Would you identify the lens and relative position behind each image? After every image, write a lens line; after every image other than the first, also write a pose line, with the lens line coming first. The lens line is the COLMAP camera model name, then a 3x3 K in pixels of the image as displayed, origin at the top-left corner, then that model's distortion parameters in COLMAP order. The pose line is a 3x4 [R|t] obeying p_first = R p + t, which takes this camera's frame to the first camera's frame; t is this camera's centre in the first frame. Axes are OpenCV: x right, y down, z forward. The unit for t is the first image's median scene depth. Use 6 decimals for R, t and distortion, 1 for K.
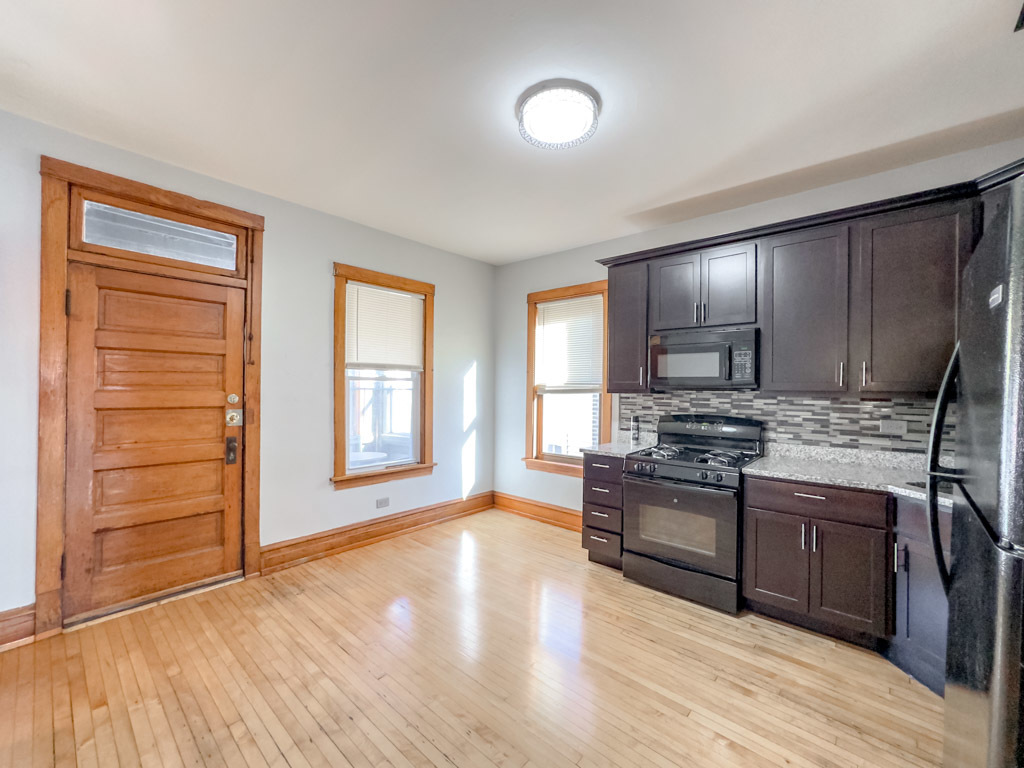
lens RADIAL K [[421.9, 0, 518.9], [0, 421.9, 387.7], [0, 0, 1]] dist [-0.022933, 0.009719]
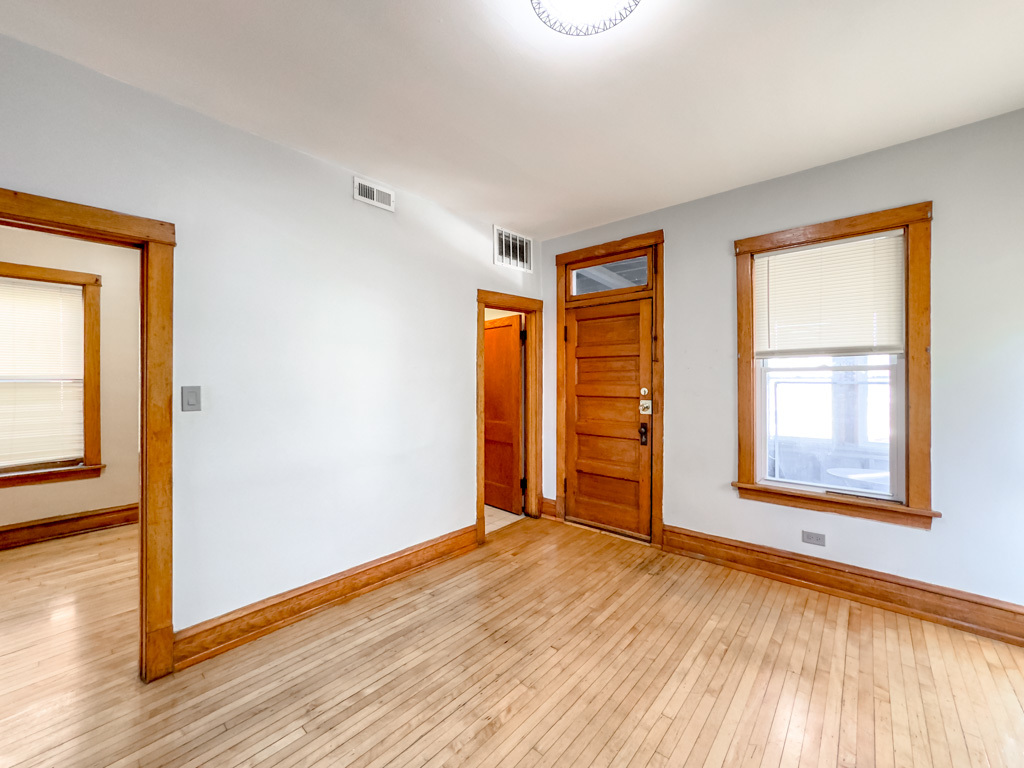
lens RADIAL K [[421.9, 0, 509.7], [0, 421.9, 378.4], [0, 0, 1]] dist [-0.022933, 0.009719]
pose [[-0.006887, -0.013496, -0.999885, 0.528434], [0.003350, 0.999903, -0.013520, 0.004505], [0.999971, -0.003443, -0.006841, 0.613844]]
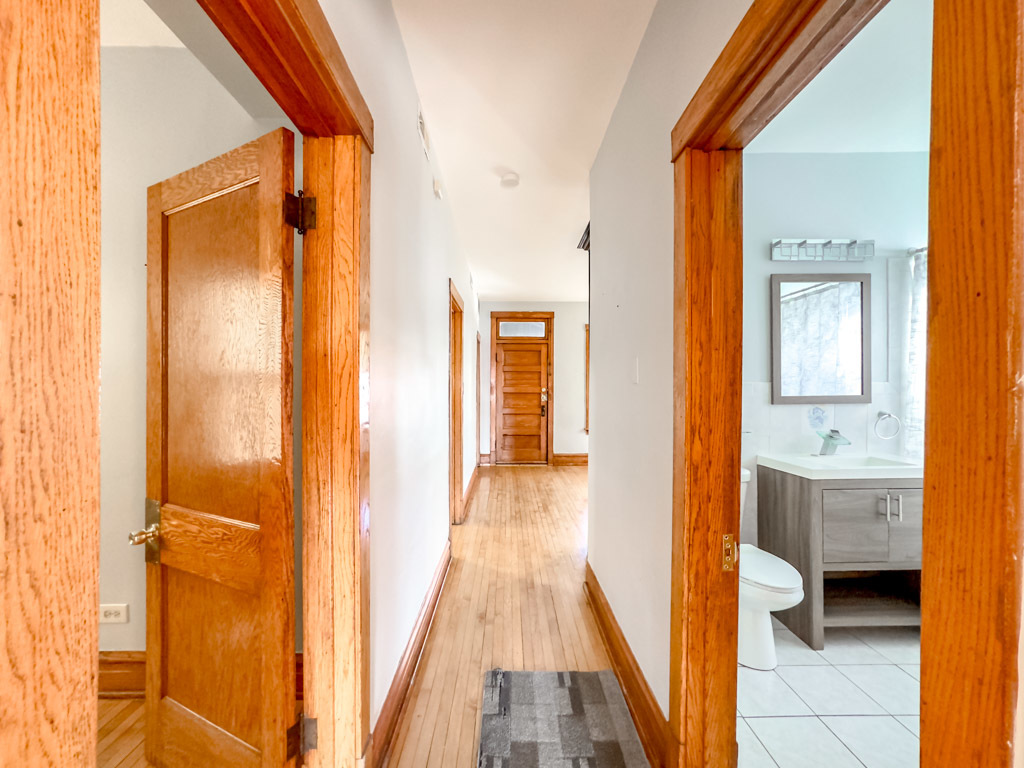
lens RADIAL K [[421.9, 0, 507.7], [0, 421.9, 388.4], [0, 0, 1]] dist [-0.022933, 0.009719]
pose [[0.655606, -0.008495, -0.755055, 1.014152], [0.003930, 0.999962, -0.007839, 0.036199], [0.755093, 0.002172, 0.655615, -0.750164]]
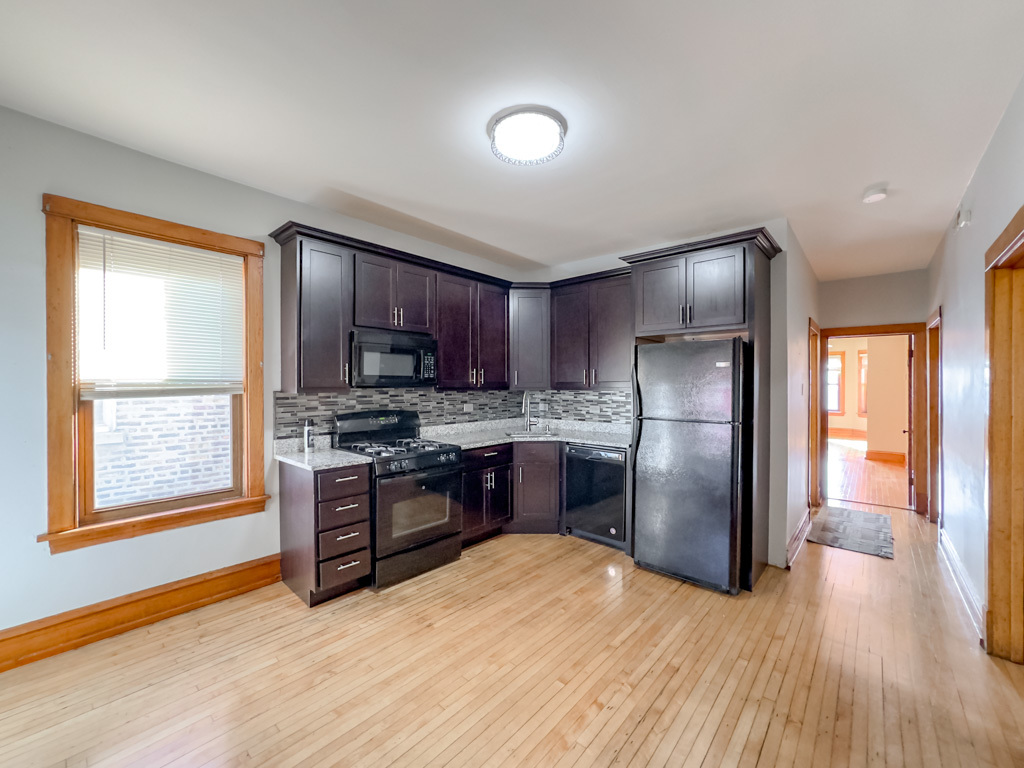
lens RADIAL K [[421.9, 0, 515.1], [0, 421.9, 383.2], [0, 0, 1]] dist [-0.022933, 0.009719]
pose [[0.010681, -0.009462, 0.999898, -0.702520], [-0.001242, 0.999954, 0.009476, -0.017291], [-0.999942, -0.001343, 0.010668, 0.707801]]
